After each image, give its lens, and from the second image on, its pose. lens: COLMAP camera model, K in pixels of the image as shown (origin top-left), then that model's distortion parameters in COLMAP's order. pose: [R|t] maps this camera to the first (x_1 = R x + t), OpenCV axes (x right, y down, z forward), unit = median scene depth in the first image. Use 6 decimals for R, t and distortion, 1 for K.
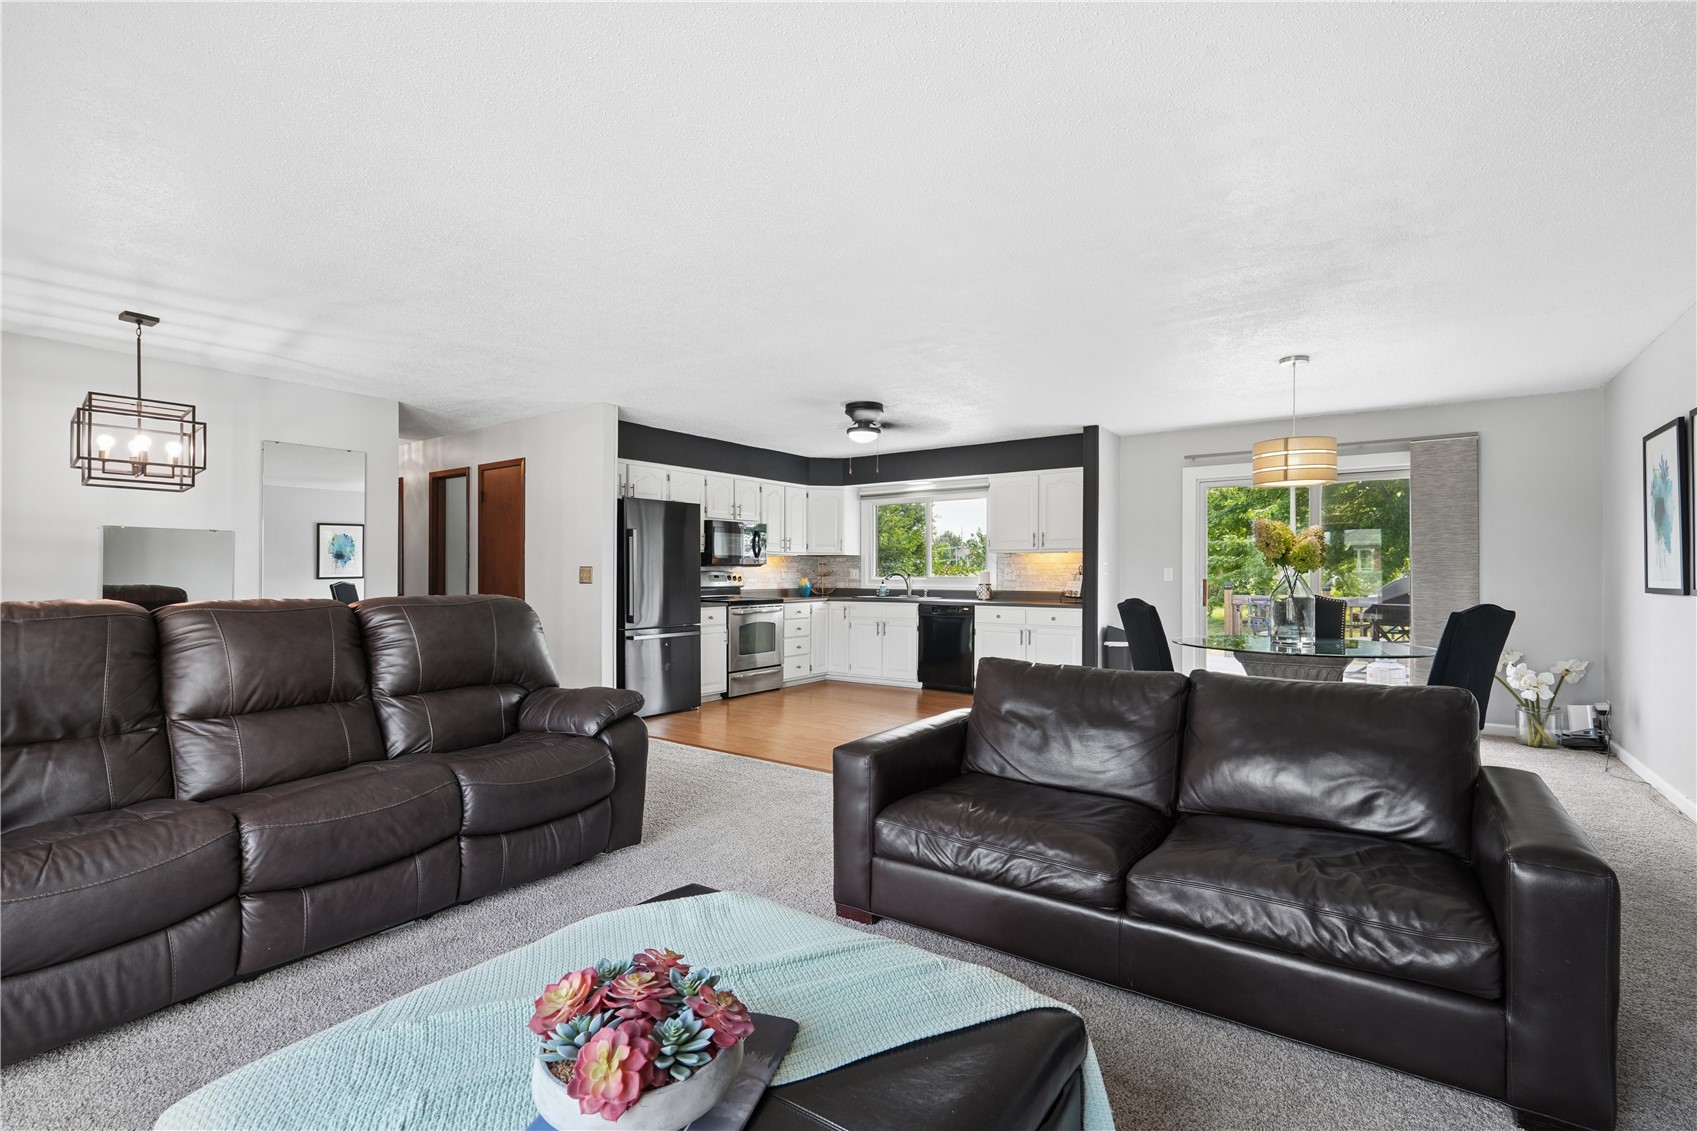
lens RADIAL K [[788.0, 0, 824.8], [0, 788.0, 576.5], [0, 0, 1]] dist [-0.003720, -0.000911]
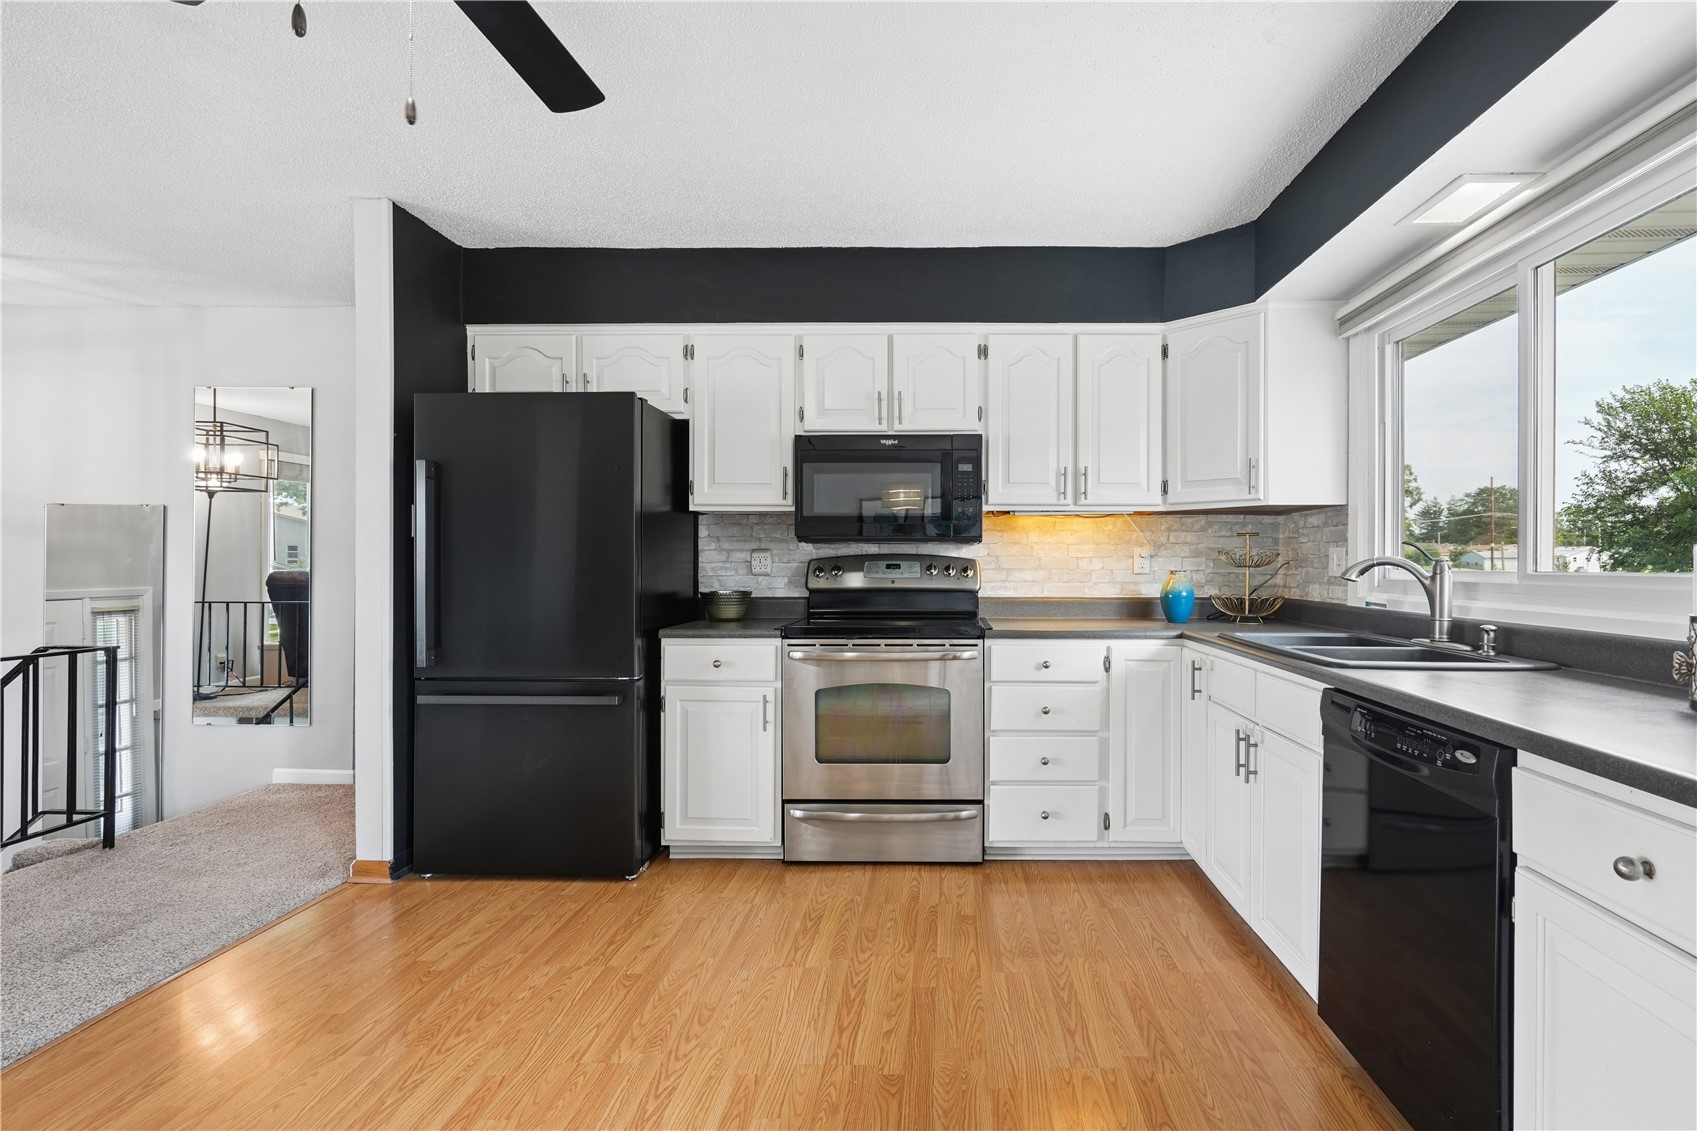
lens RADIAL K [[788.0, 0, 929.4], [0, 788.0, 564.8], [0, 0, 1]] dist [-0.003720, -0.000911]
pose [[0.588496, 0.000763, -0.808500, 0.251641], [-0.004339, 0.999988, -0.002215, 0.000008], [0.808489, 0.004811, 0.588492, 0.811462]]
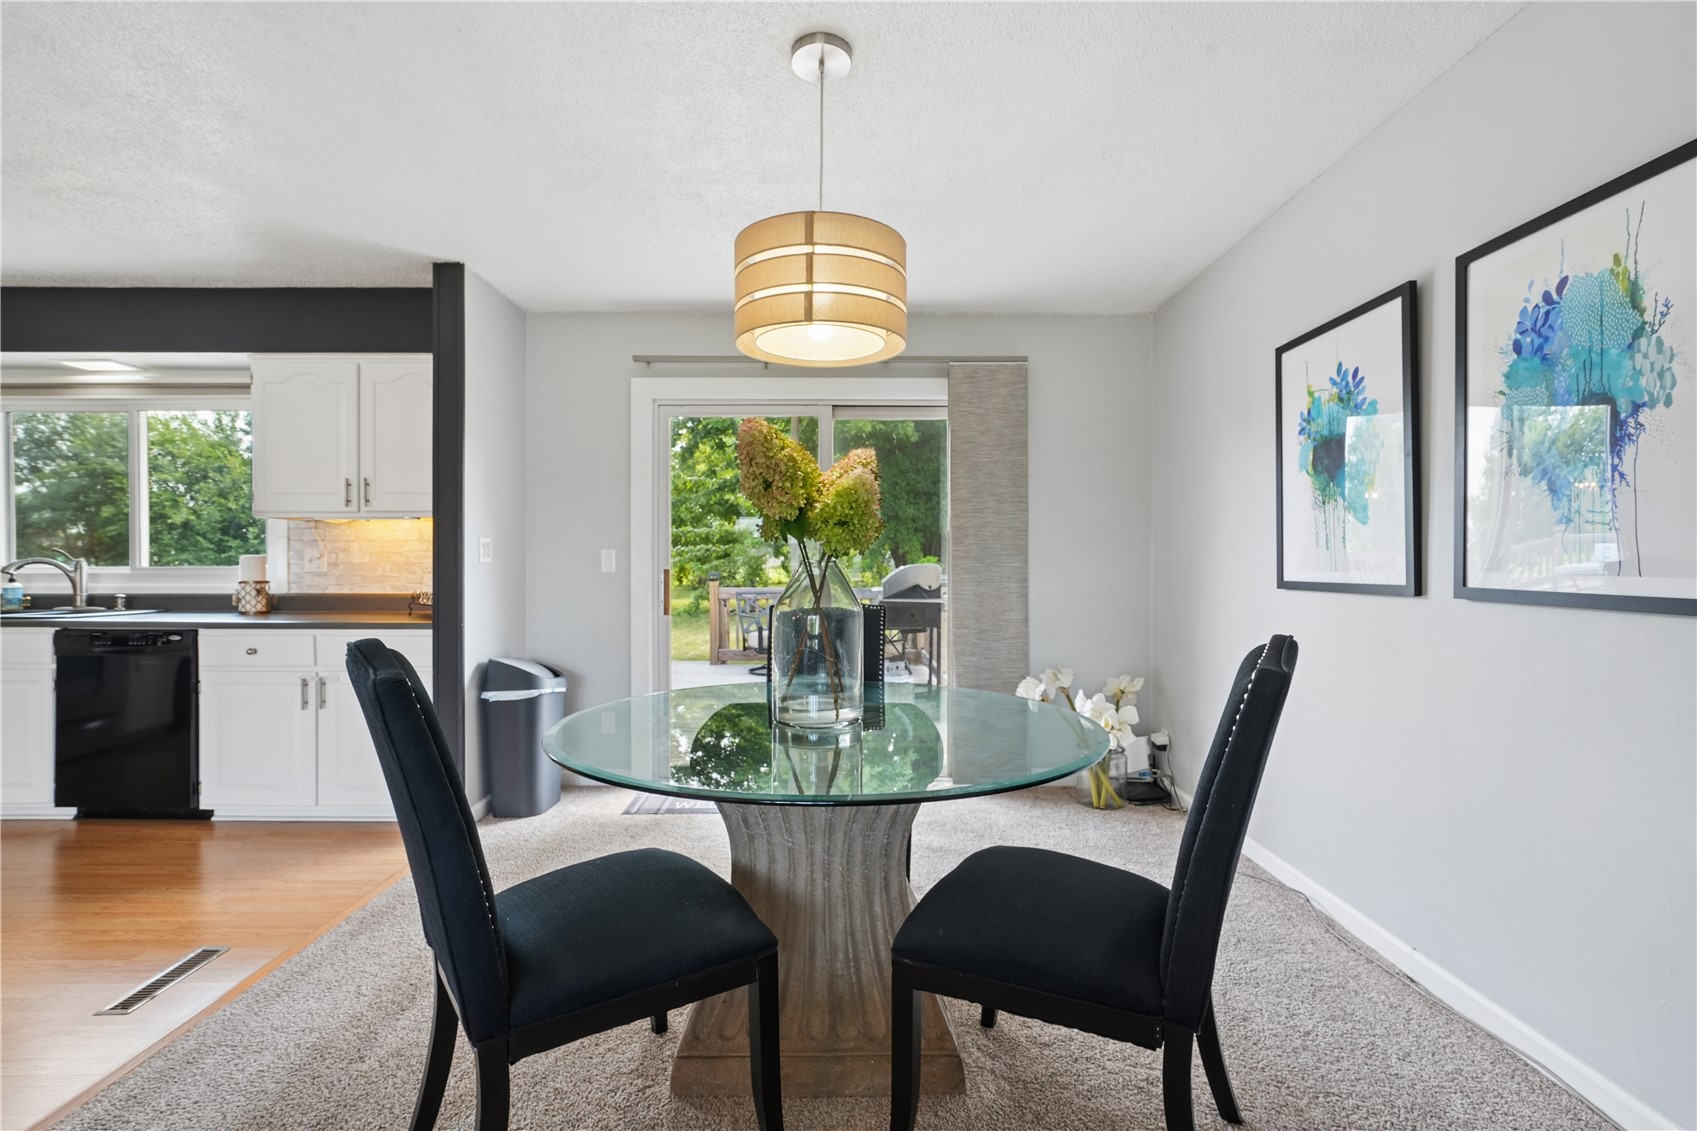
lens RADIAL K [[788.0, 0, 864.3], [0, 788.0, 564.9], [0, 0, 1]] dist [-0.003720, -0.000911]
pose [[0.794078, -0.001242, 0.607814, 0.221577], [0.002234, 0.999997, -0.000875, 0.000720], [-0.607811, 0.002052, 0.794079, 0.403983]]
